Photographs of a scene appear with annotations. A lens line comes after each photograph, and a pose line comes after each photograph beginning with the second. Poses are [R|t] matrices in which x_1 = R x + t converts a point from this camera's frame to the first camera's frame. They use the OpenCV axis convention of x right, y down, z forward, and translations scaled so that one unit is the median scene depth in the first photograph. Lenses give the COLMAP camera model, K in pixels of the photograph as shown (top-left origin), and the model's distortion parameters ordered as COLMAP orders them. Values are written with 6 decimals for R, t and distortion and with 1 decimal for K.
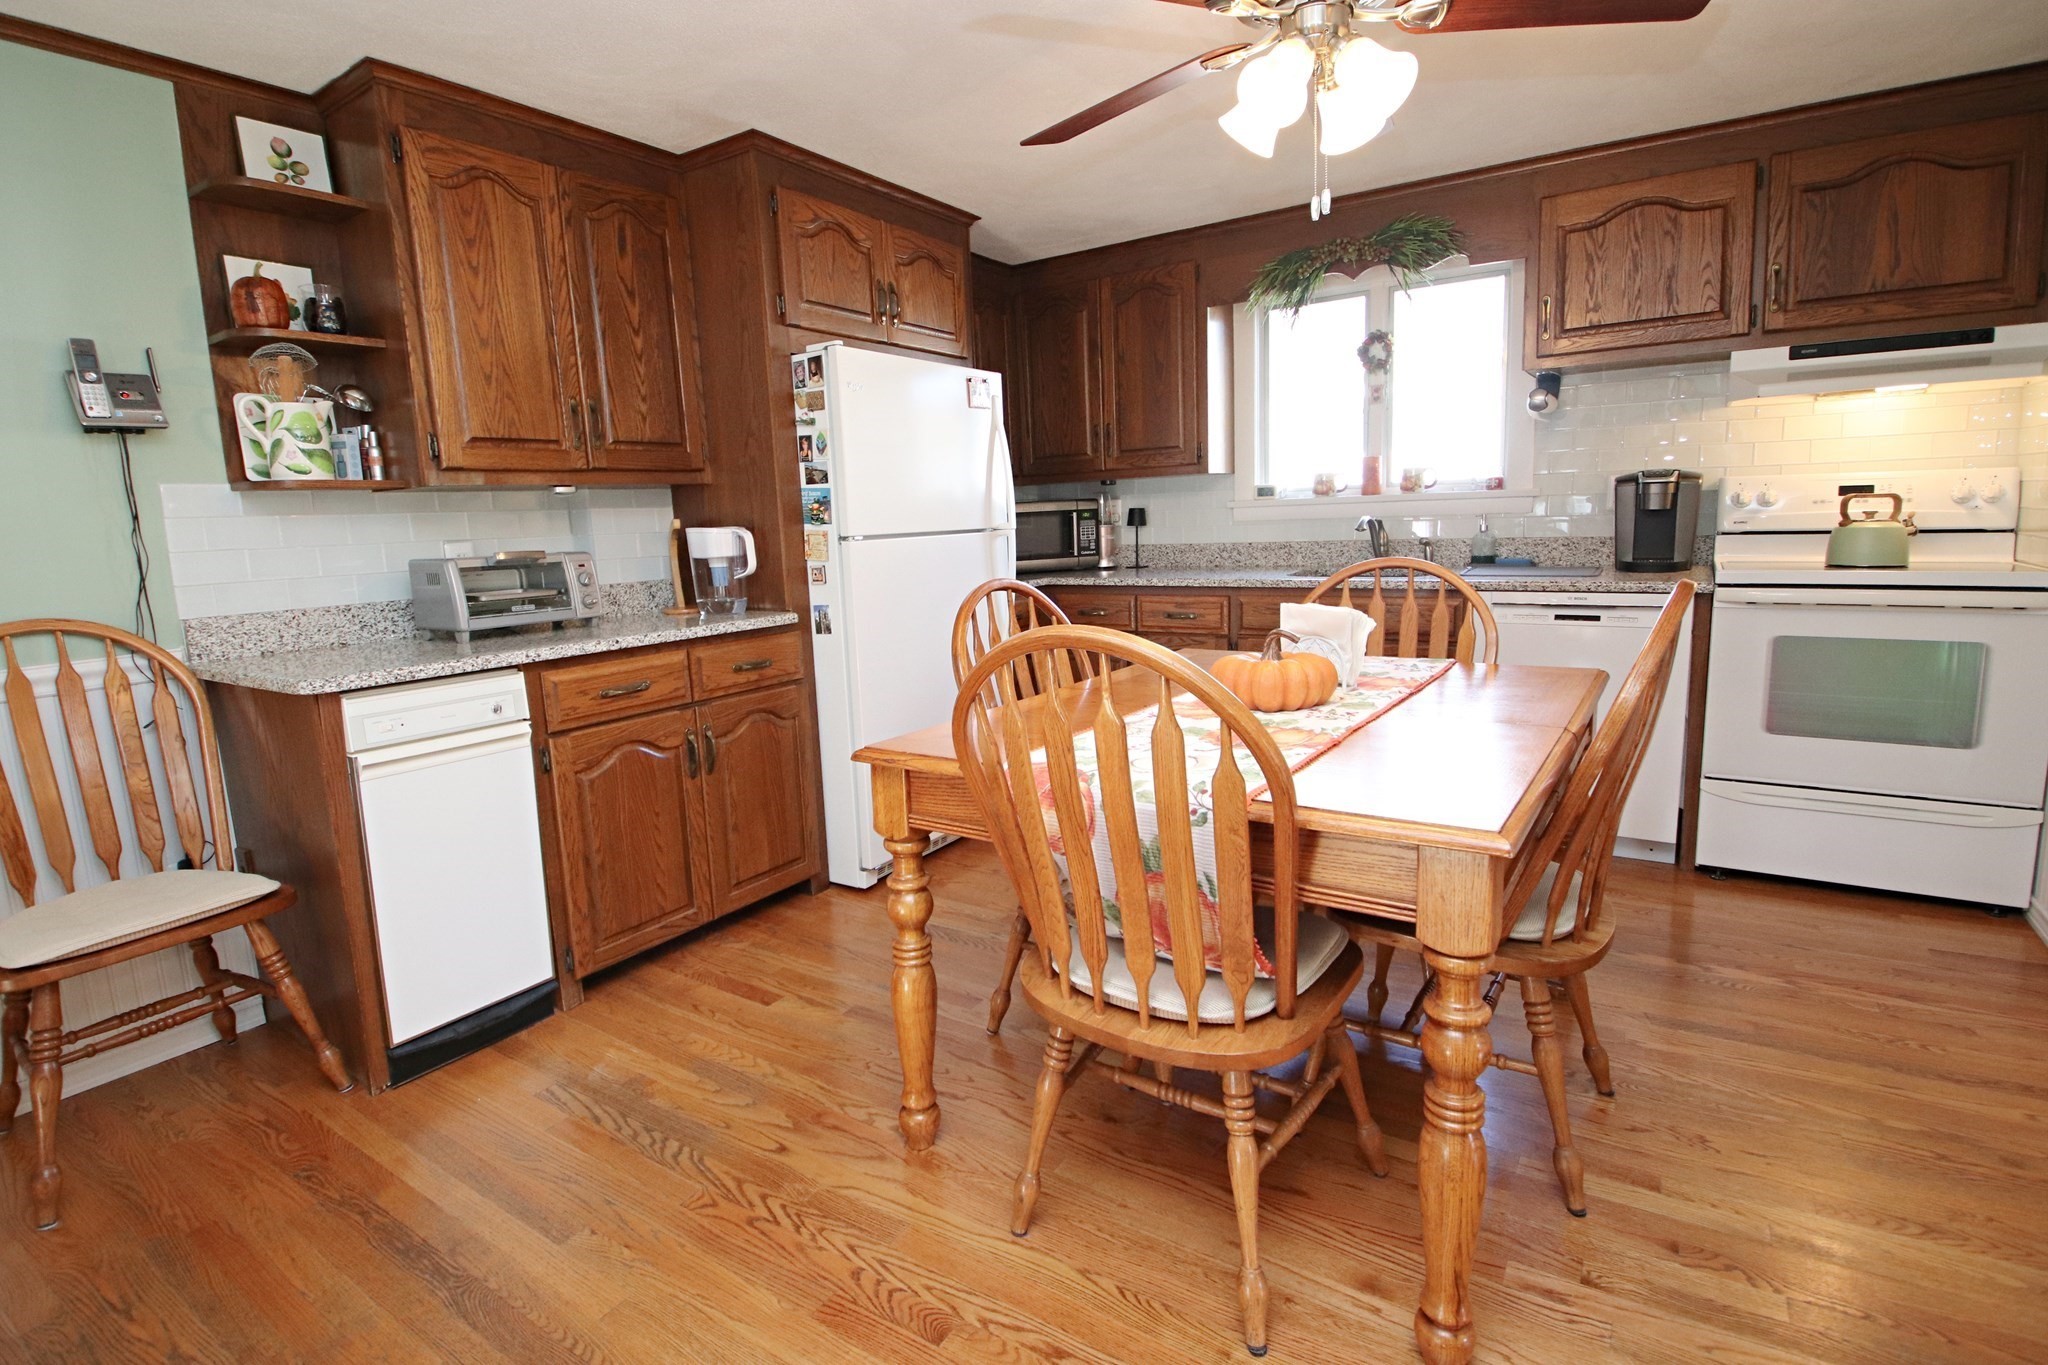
lens RADIAL K [[970.0, 0, 1018.6], [0, 970.0, 674.1], [0, 0, 1]] dist [-0.002339, -0.015895]
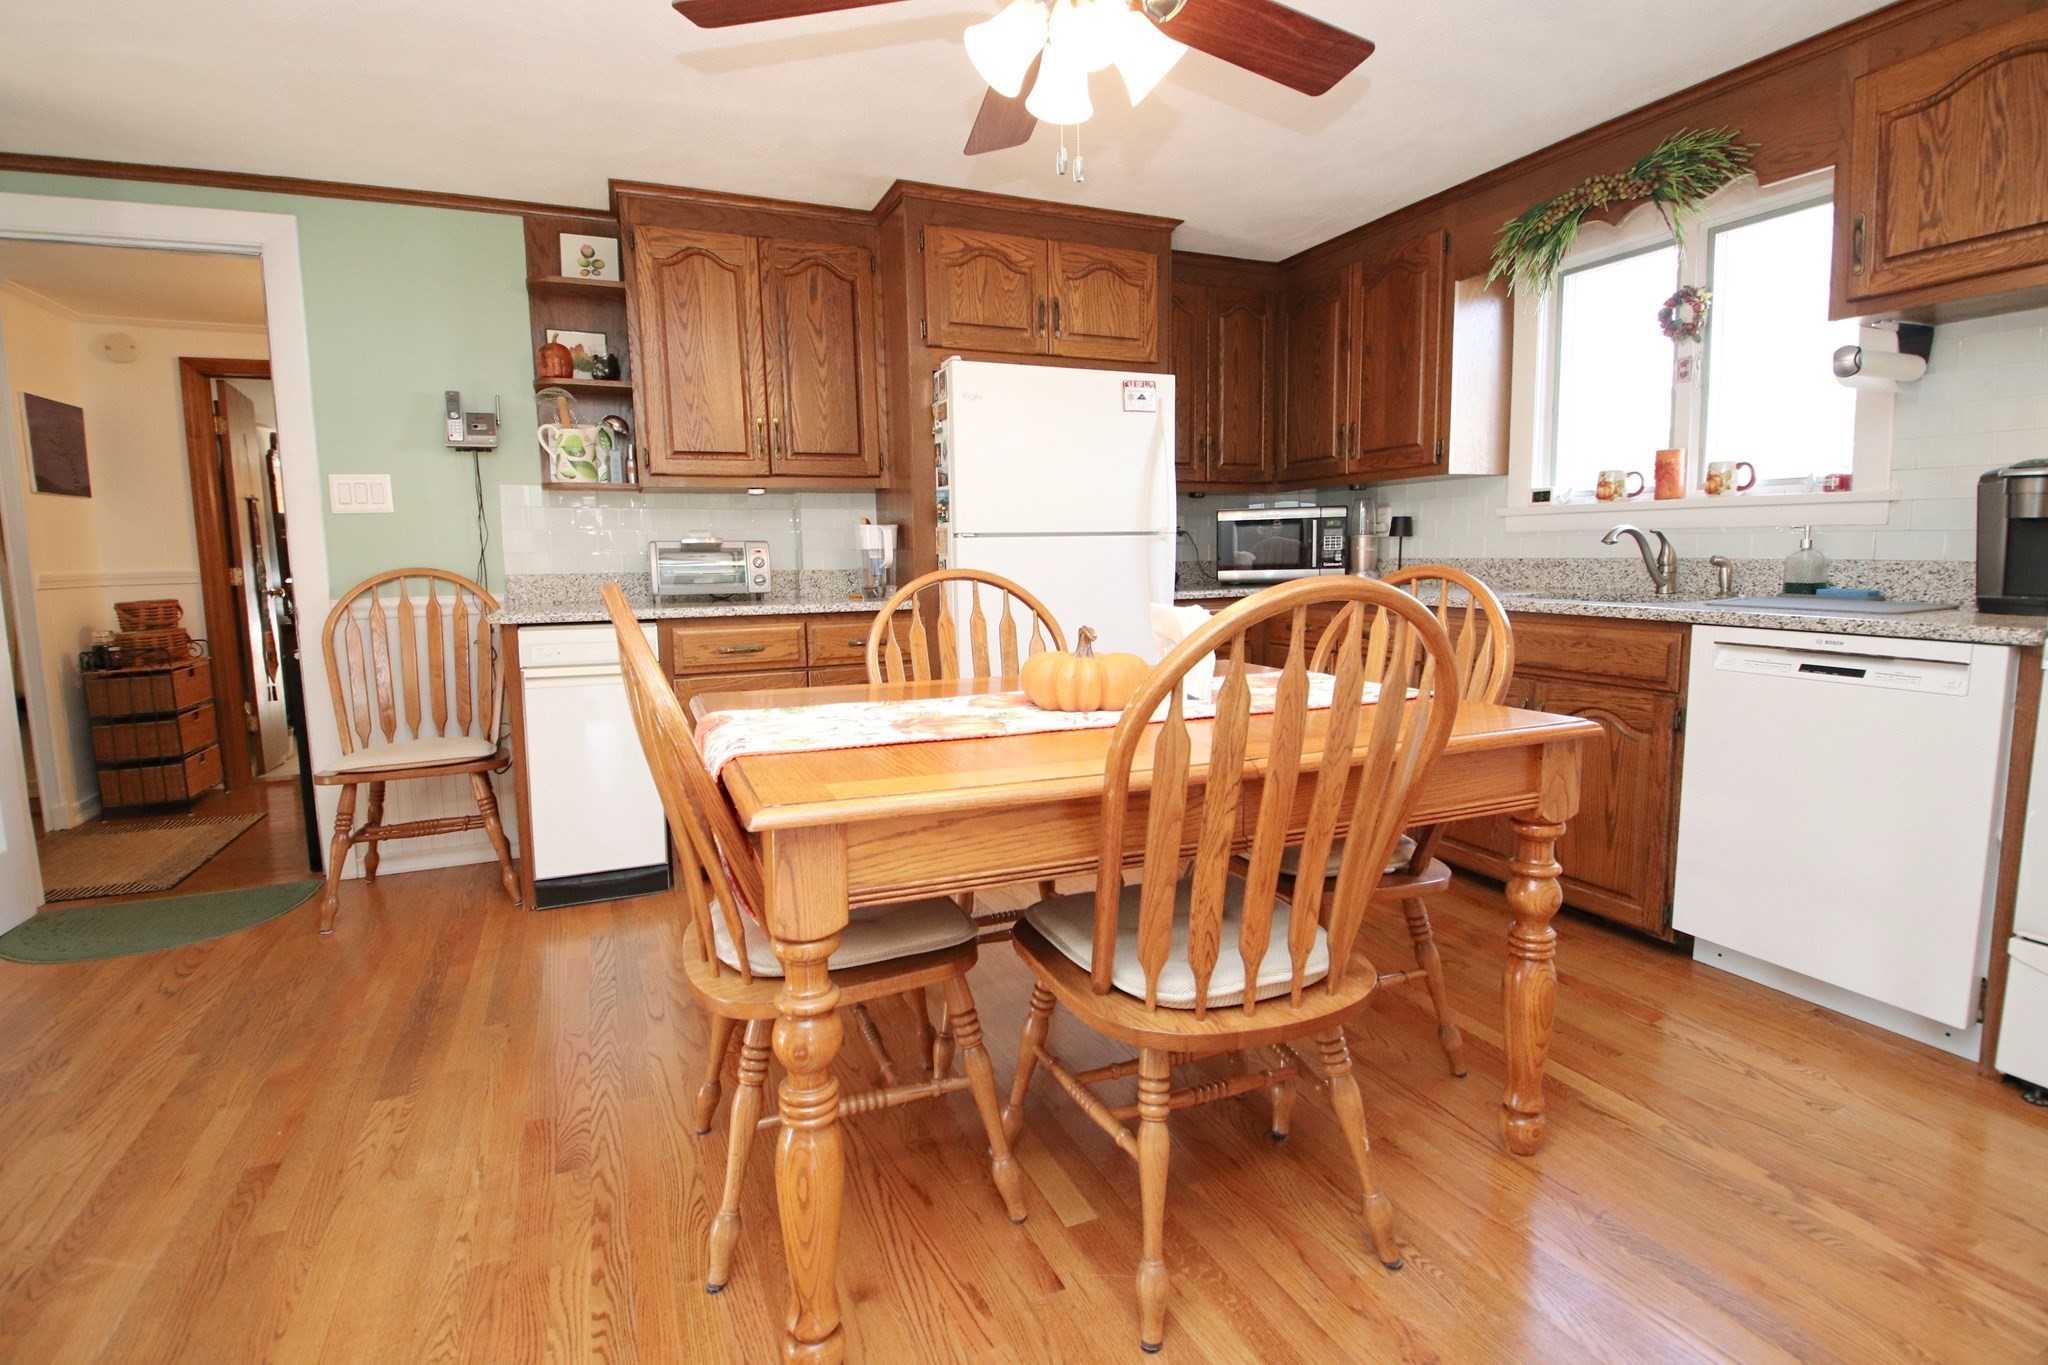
lens RADIAL K [[966.4, 0, 1021.2], [0, 966.4, 671.2], [0, 0, 1]] dist [0.003637, -0.013750]
pose [[0.841538, 0.093375, -0.532066, 0.484029], [-0.104478, 0.994484, 0.009280, -0.003941], [0.529997, 0.047780, 0.846652, 0.116389]]
